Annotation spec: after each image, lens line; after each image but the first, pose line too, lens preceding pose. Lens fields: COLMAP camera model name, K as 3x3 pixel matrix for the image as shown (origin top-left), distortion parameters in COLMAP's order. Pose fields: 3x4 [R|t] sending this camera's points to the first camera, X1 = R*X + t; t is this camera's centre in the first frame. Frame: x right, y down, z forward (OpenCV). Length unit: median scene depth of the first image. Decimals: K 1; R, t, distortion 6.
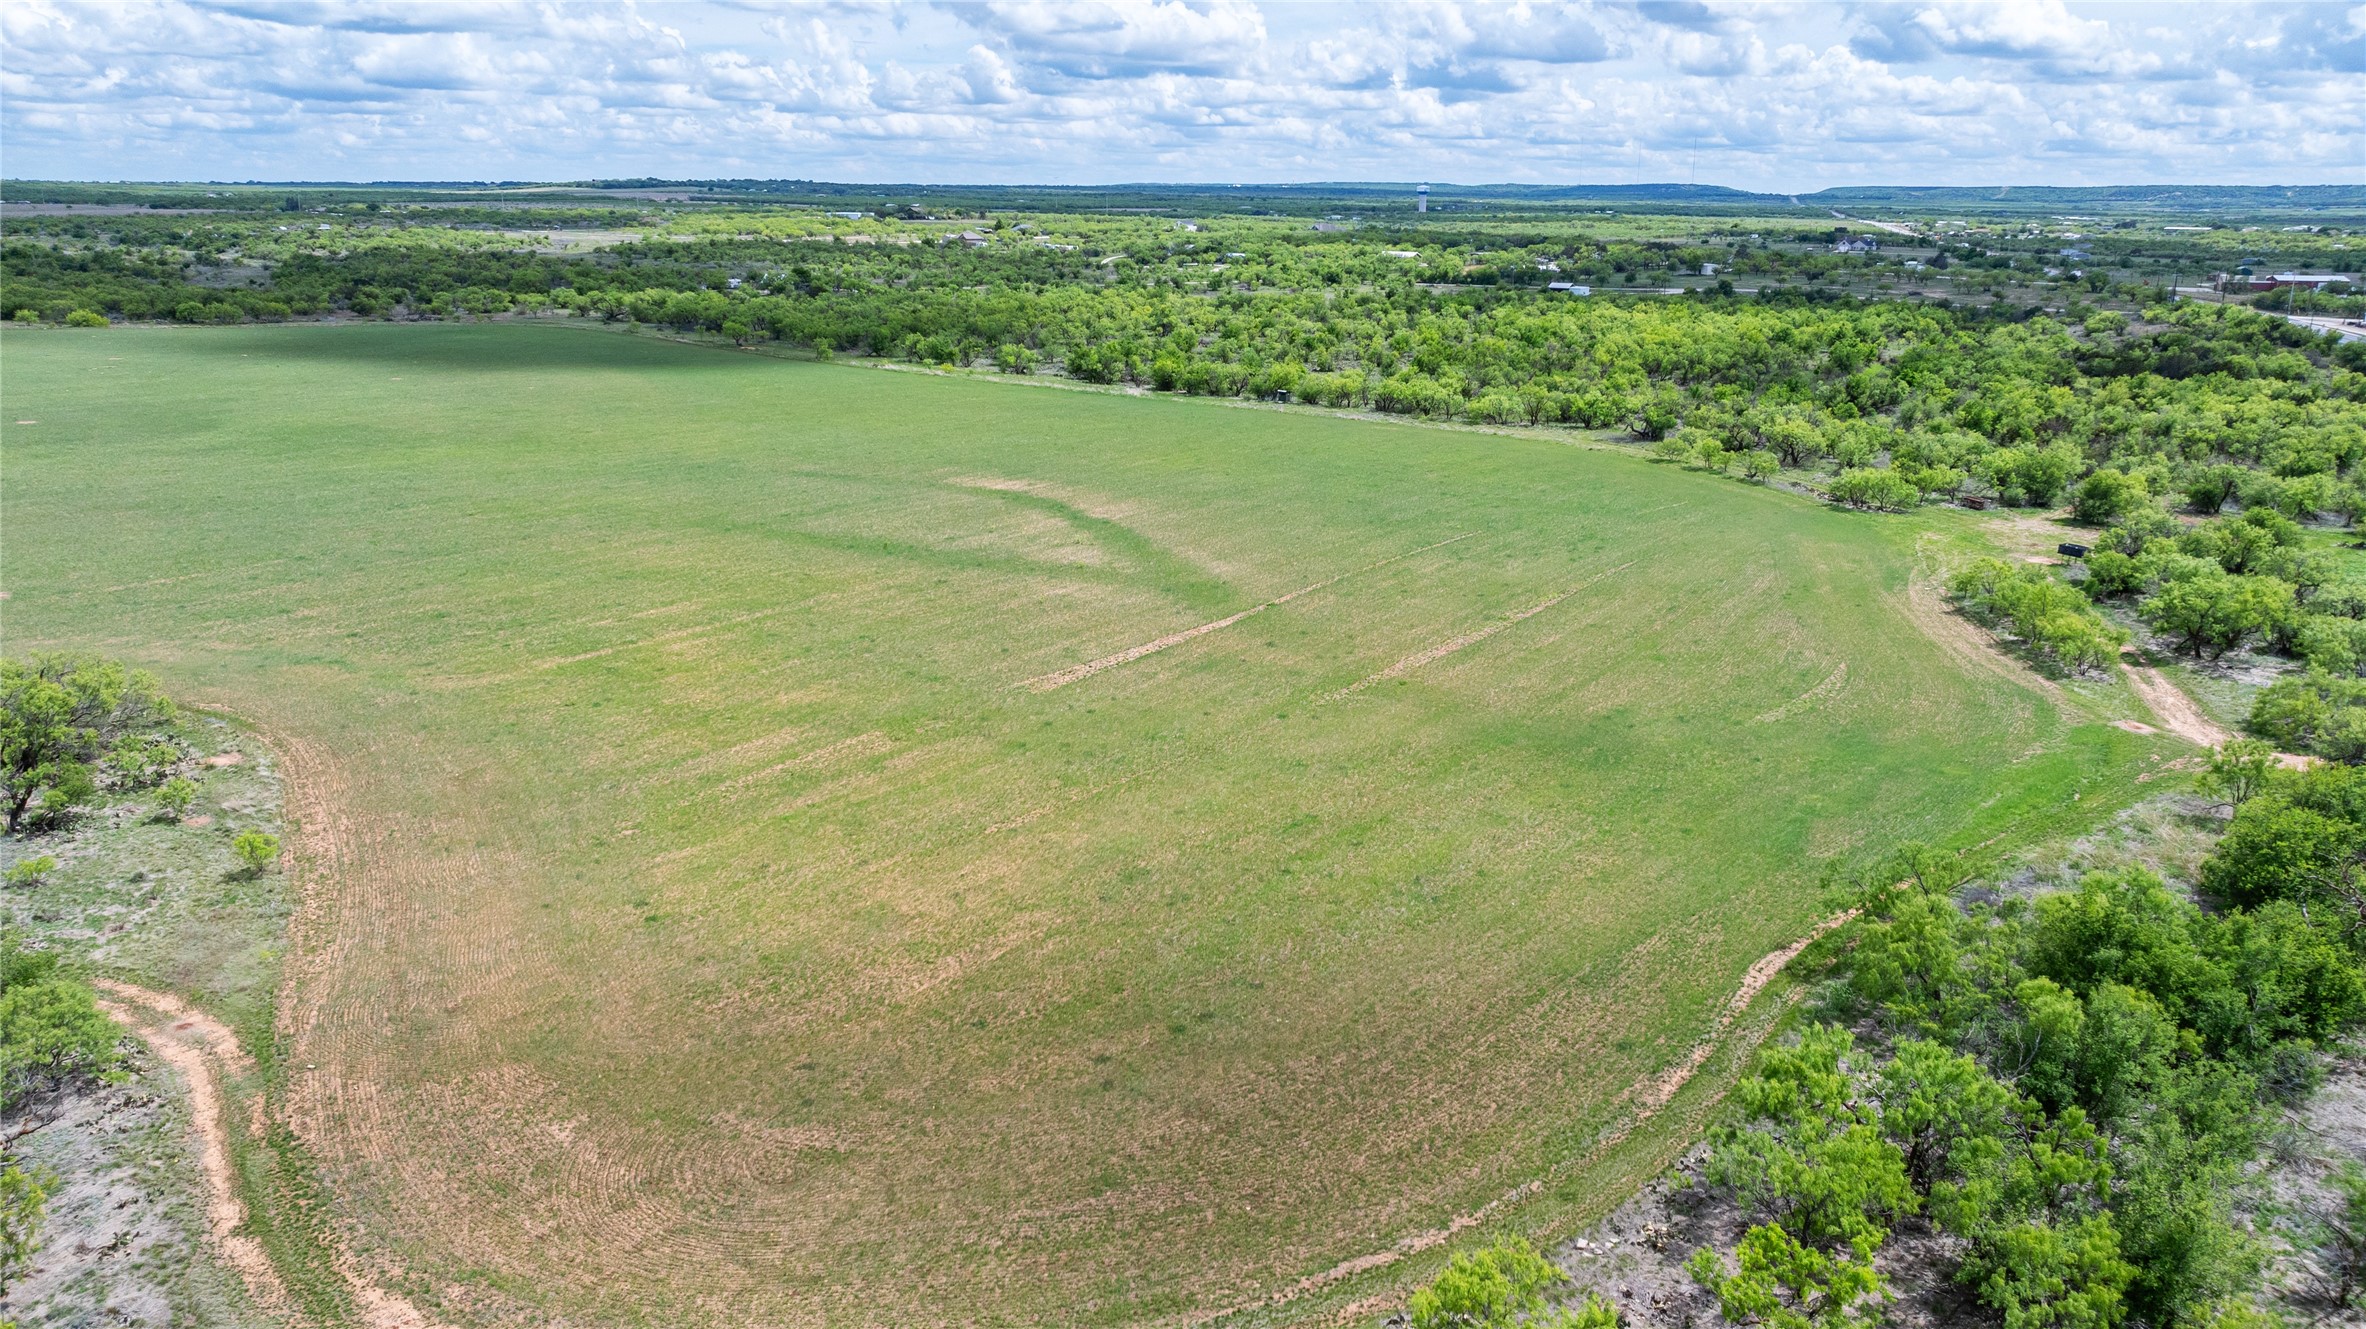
lens RADIAL K [[1713.5, 0, 1181.3], [0, 1713.5, 711.5], [0, 0, 1]] dist [-0.058594, 0.076693]
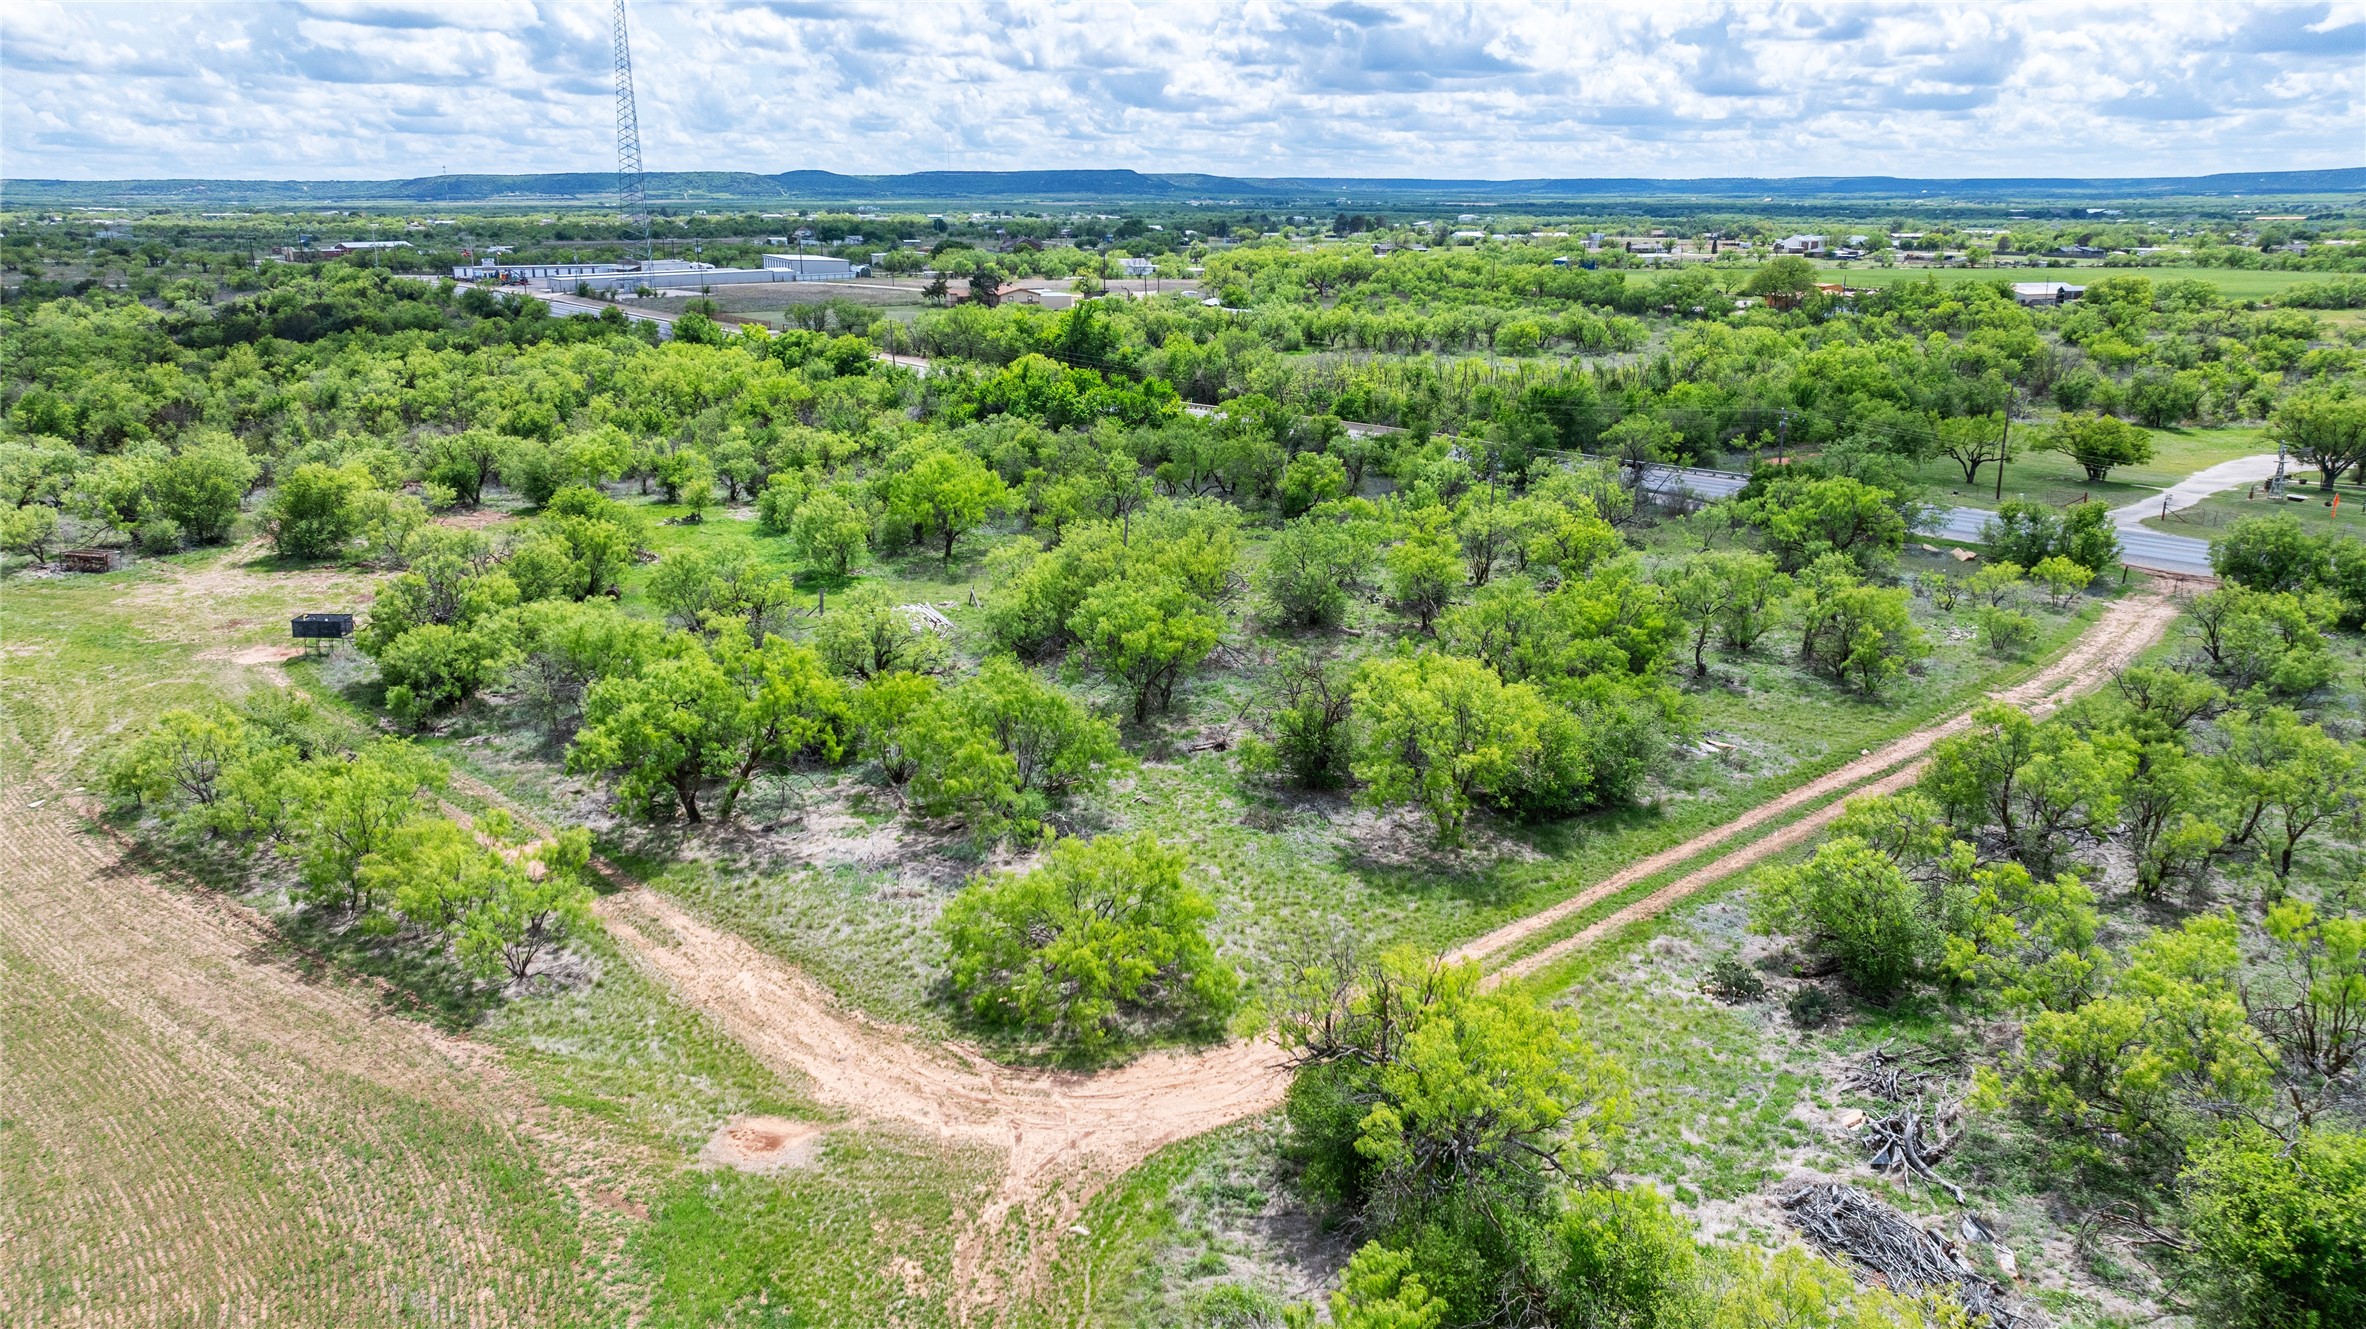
lens RADIAL K [[1713.5, 0, 1199.8], [0, 1713.5, 651.0], [0, 0, 1]] dist [-0.058594, 0.076693]
pose [[0.514799, -0.235113, 0.824441, 0.119564], [0.260288, 0.959130, 0.110994, -0.038203], [-0.816843, 0.157453, 0.554956, 0.251254]]
